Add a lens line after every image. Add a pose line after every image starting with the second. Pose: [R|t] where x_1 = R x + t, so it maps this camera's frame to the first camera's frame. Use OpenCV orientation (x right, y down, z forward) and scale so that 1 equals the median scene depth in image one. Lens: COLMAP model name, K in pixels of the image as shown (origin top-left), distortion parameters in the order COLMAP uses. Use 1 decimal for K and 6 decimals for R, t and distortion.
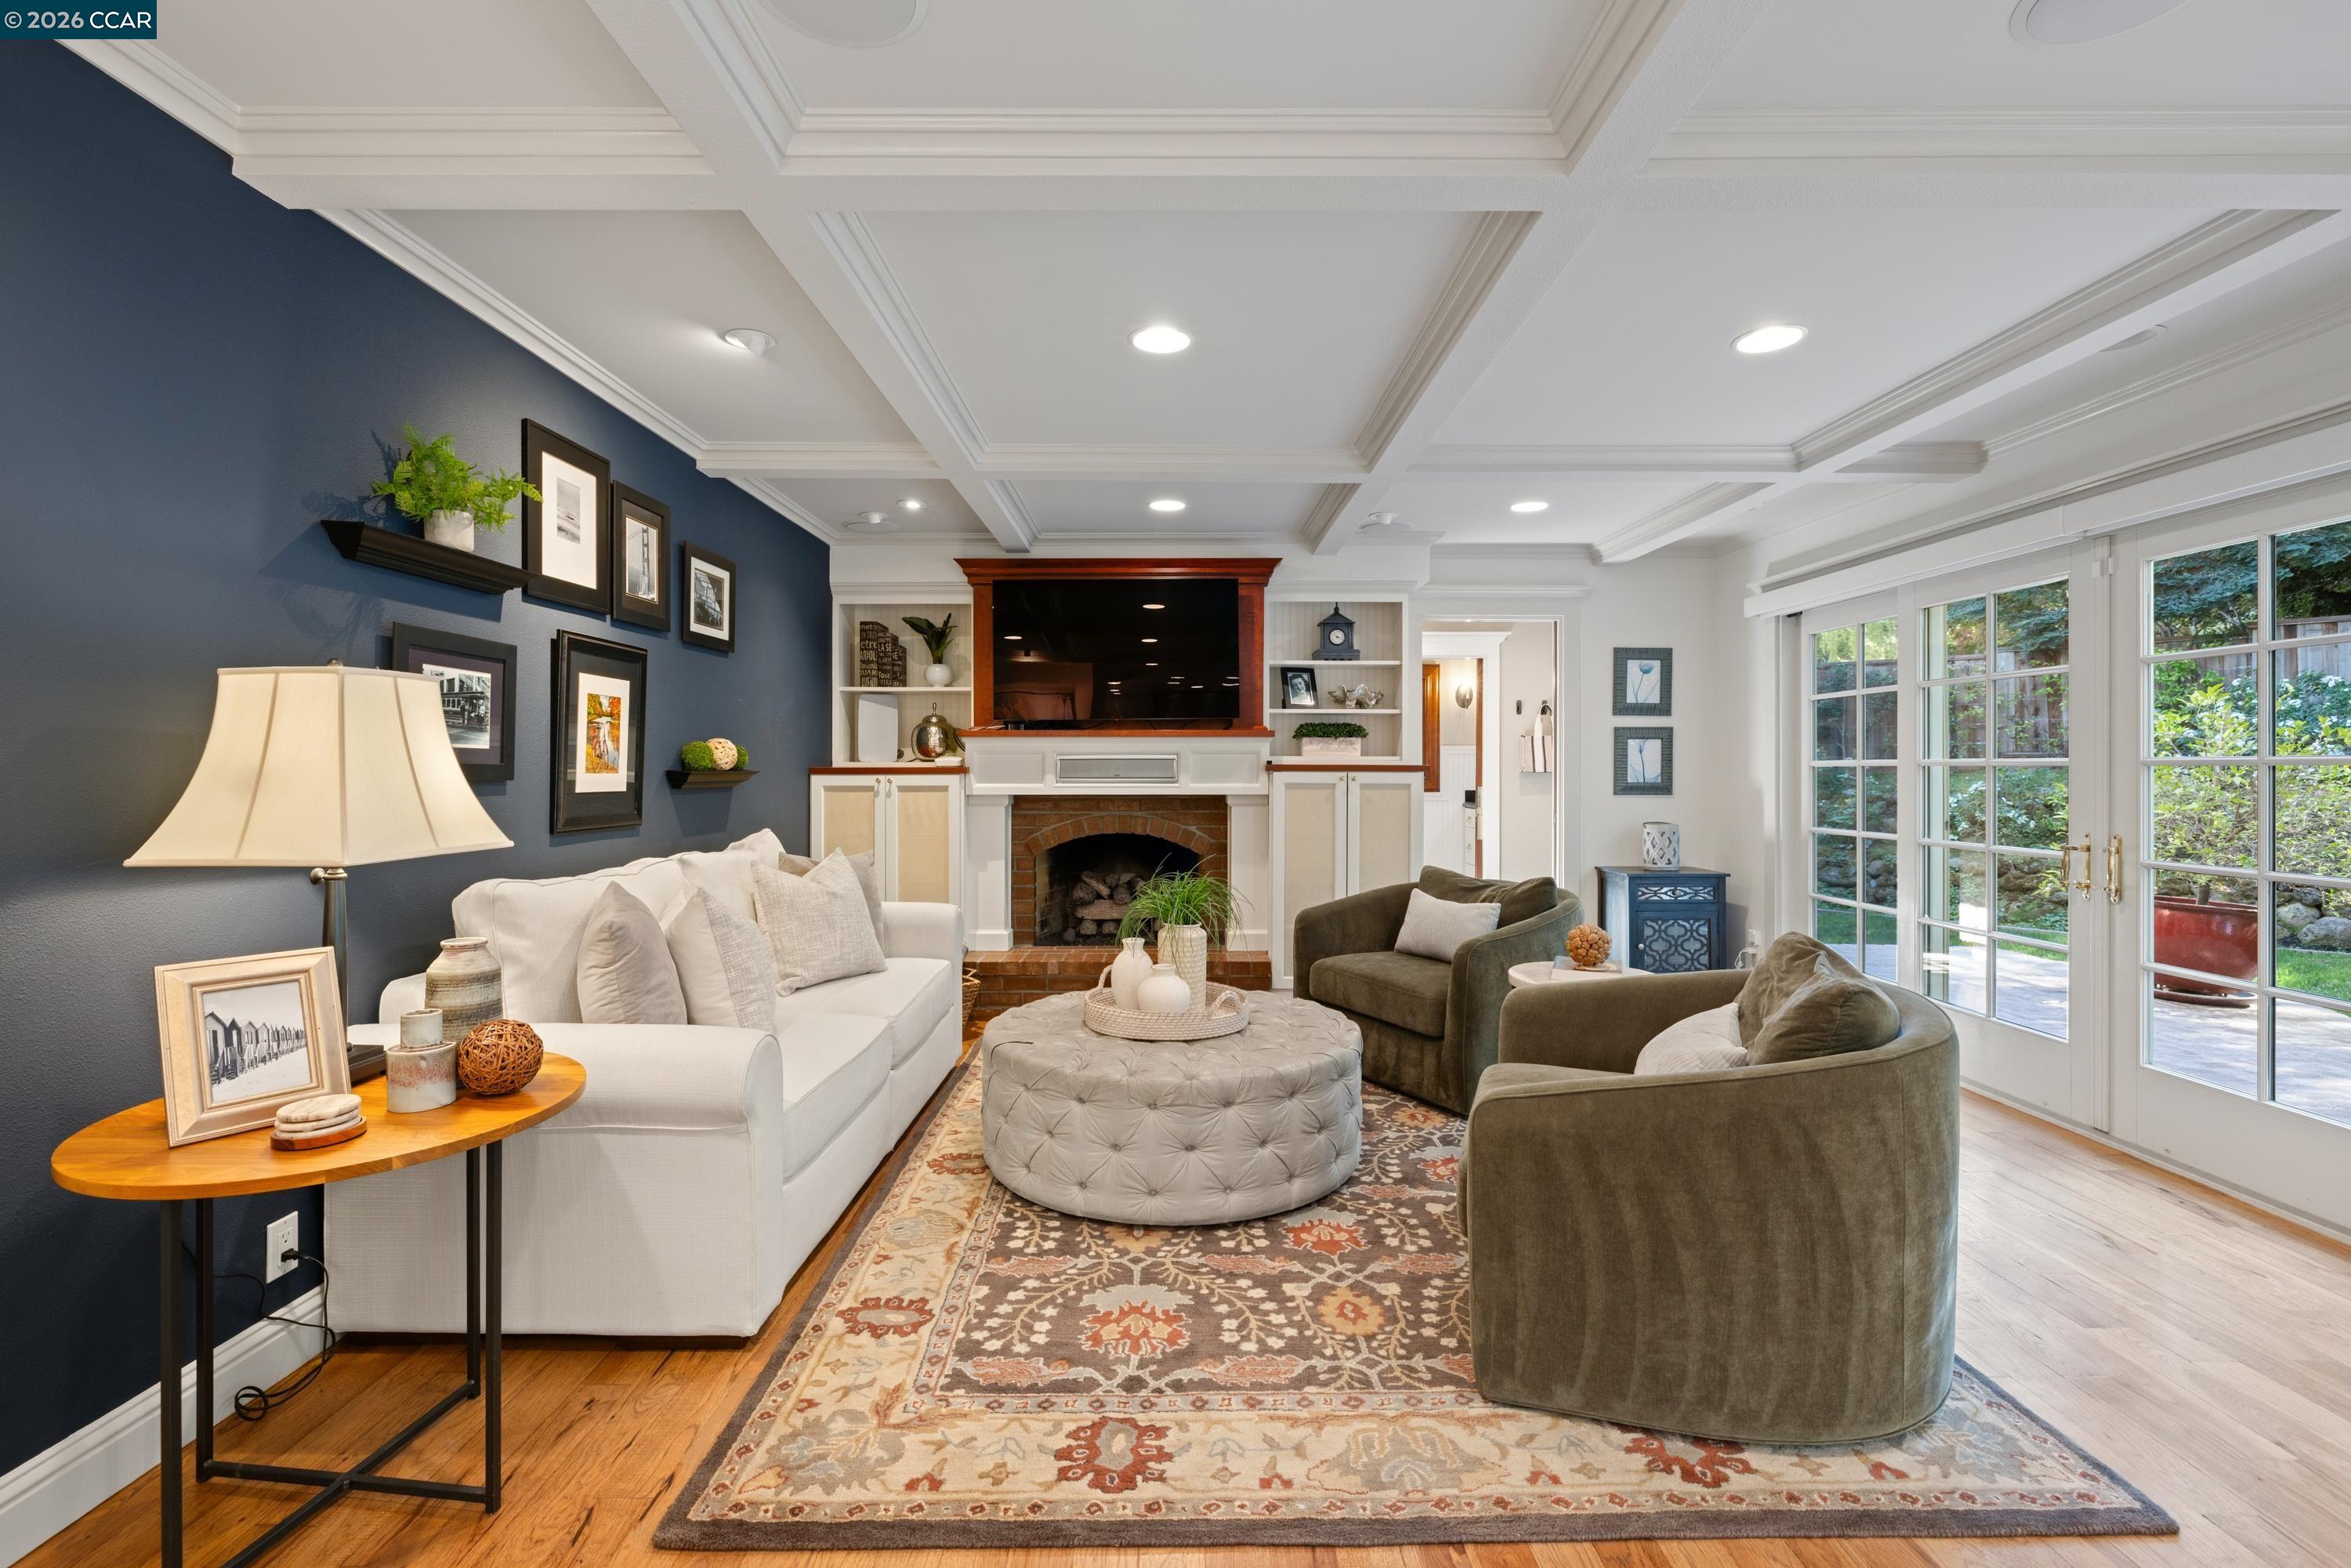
lens RADIAL K [[1056.3, 0, 1170.7], [0, 1056.3, 759.7], [0, 0, 1]] dist [-0.006592, 0.001497]
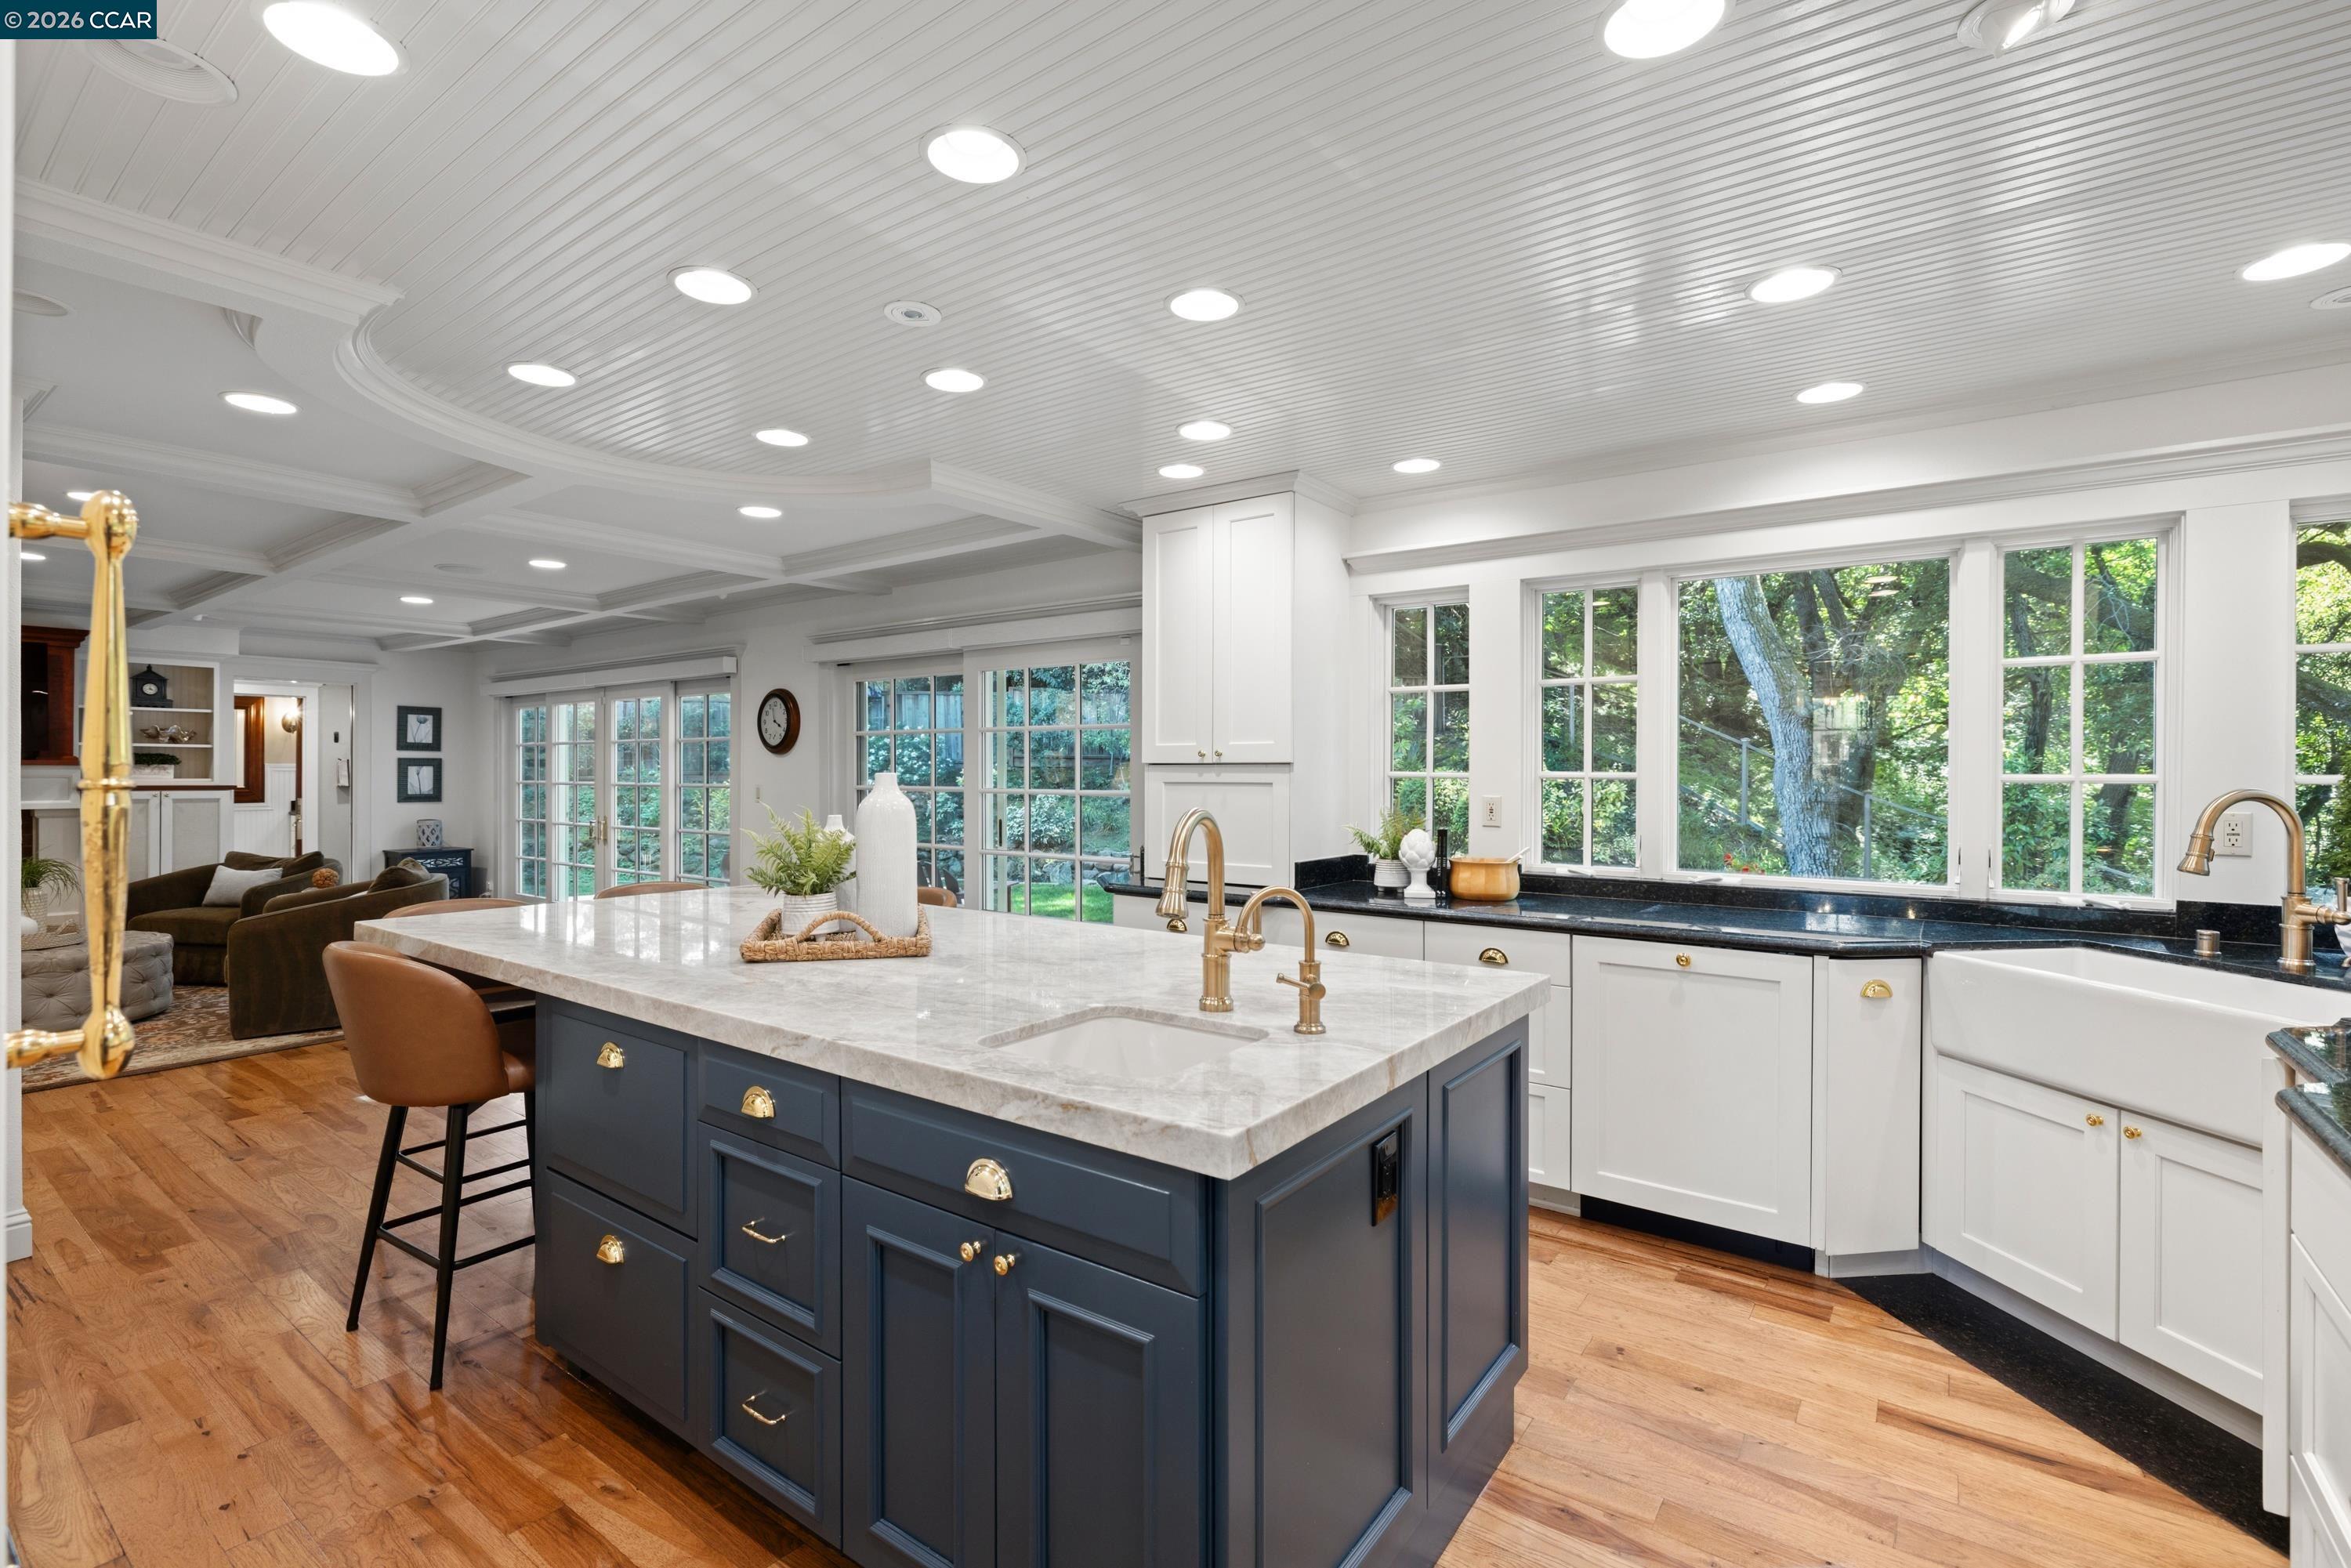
lens RADIAL K [[1056.3, 0, 1168.9], [0, 1056.3, 771.1], [0, 0, 1]] dist [-0.006592, 0.001497]
pose [[0.596127, -0.000984, 0.802890, -0.184676], [-0.004522, 0.999979, 0.004583, -0.032042], [-0.802878, -0.006363, 0.596110, -1.077635]]
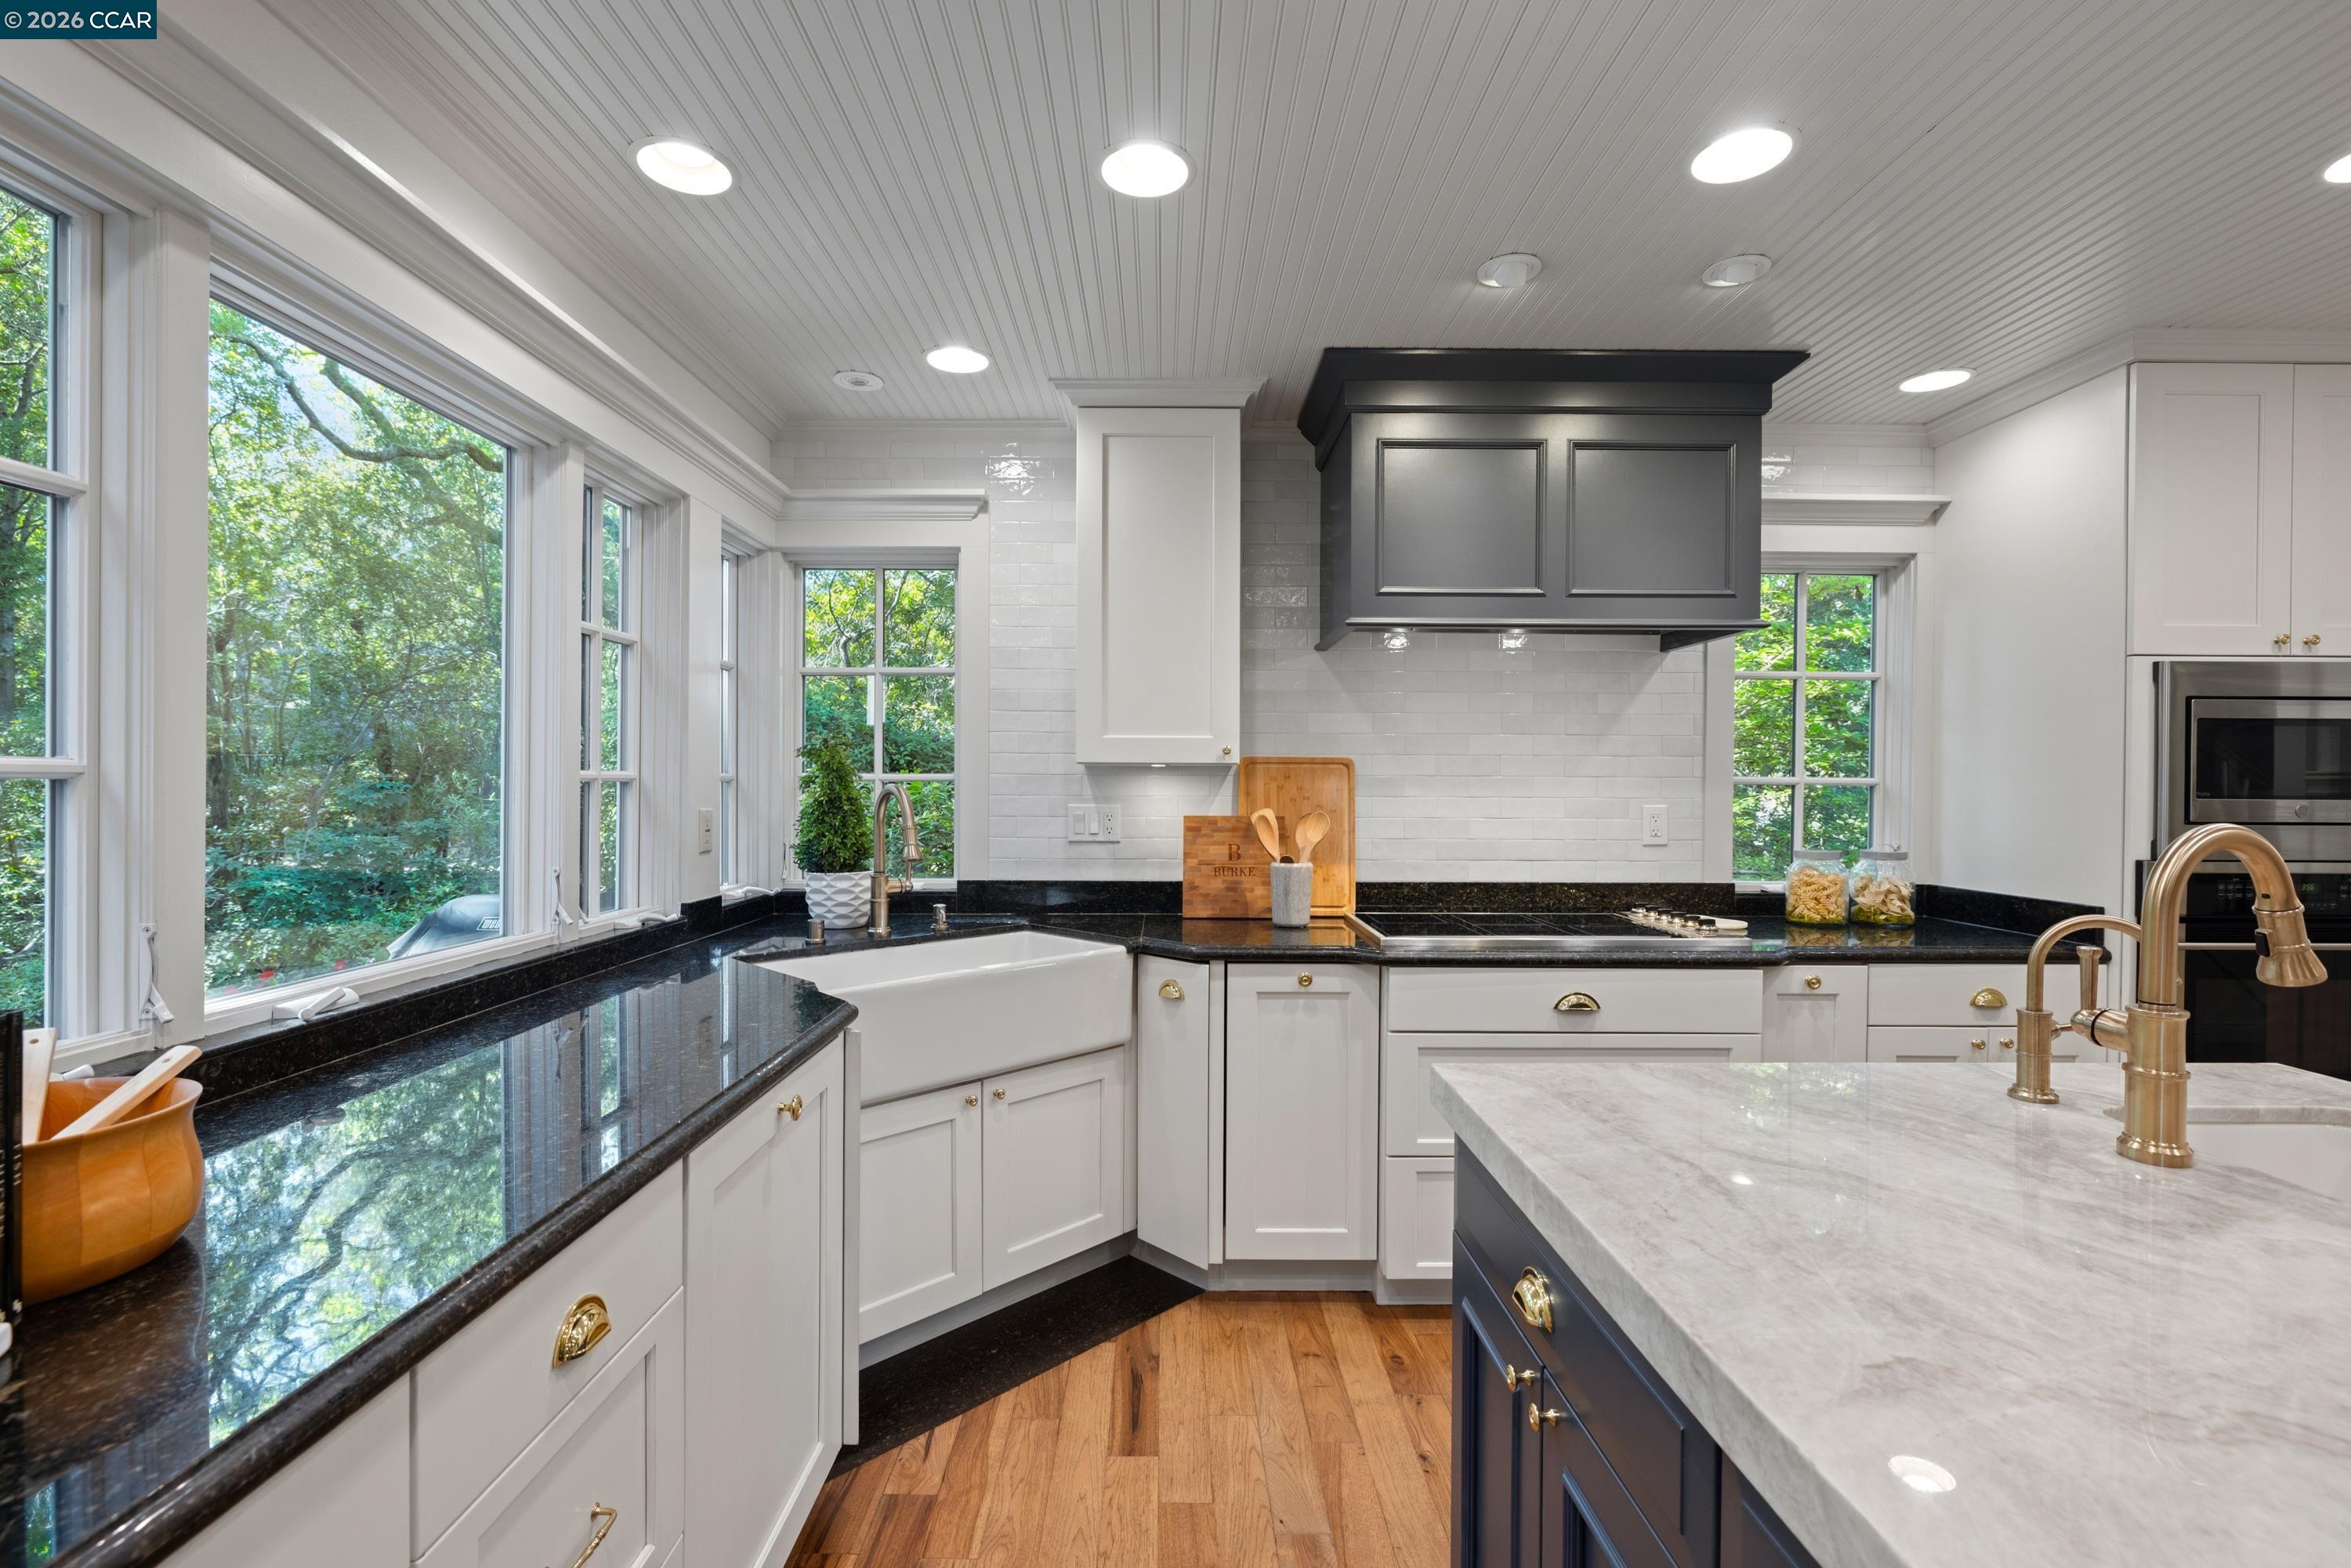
lens RADIAL K [[1056.3, 0, 1167.2], [0, 1056.3, 793.3], [0, 0, 1]] dist [-0.006592, 0.001497]
pose [[-0.999946, -0.009390, 0.004439, 0.416318], [-0.009363, 0.999937, 0.006124, -0.024173], [-0.004497, 0.006082, -0.999971, -0.572731]]
